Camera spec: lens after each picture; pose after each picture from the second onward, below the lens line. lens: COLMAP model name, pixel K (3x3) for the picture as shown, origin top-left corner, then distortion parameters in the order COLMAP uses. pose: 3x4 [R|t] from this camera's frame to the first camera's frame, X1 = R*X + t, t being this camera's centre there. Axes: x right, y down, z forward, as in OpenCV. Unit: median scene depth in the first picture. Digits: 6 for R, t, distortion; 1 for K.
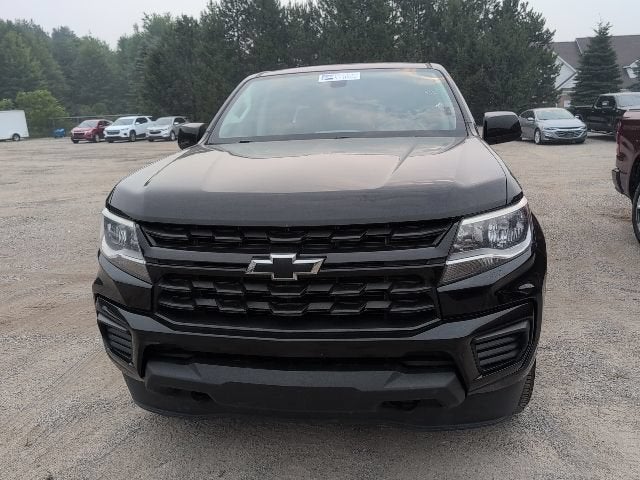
lens RADIAL K [[539.6, 0, 318.2], [0, 539.6, 239.1], [0, 0, 1]] dist [0.029557, -0.011076]
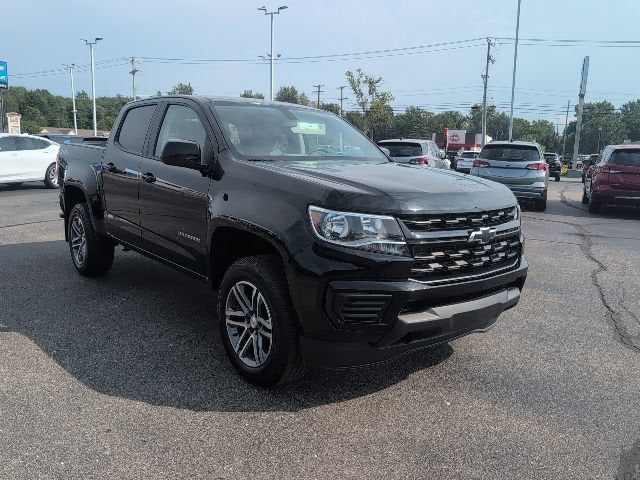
lens RADIAL K [[539.6, 0, 322.1], [0, 539.6, 237.3], [0, 0, 1]] dist [0.029557, -0.011076]
pose [[0.675982, -0.066096, 0.733948, -1.591350], [0.103920, 0.994567, -0.006146, 0.014660], [-0.729554, 0.080427, 0.679178, 0.206536]]
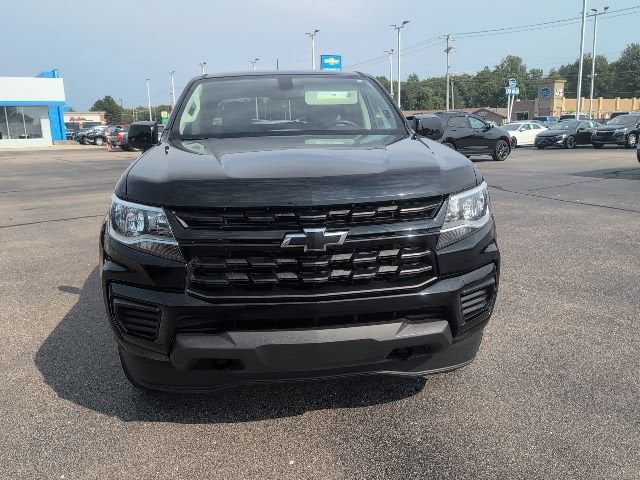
lens RADIAL K [[539.6, 0, 318.3], [0, 539.6, 235.0], [0, 0, 1]] dist [0.029557, -0.011076]
pose [[0.969533, -0.037621, 0.242056, -0.325654], [0.041540, 0.999075, -0.011106, 0.052199], [-0.241414, 0.020823, 0.970199, -0.134045]]
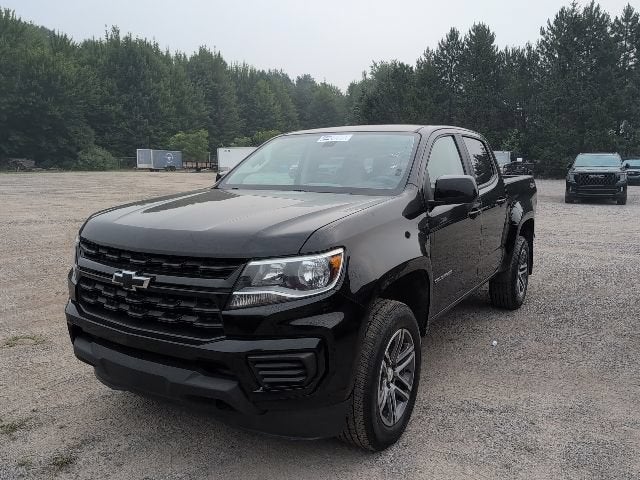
lens RADIAL K [[539.6, 0, 315.9], [0, 539.6, 243.2], [0, 0, 1]] dist [0.029557, -0.011076]
pose [[0.923323, 0.100252, -0.370707, 0.855428], [-0.124627, 0.991300, -0.042328, -0.043050], [0.363239, 0.085283, 0.927785, -0.128816]]
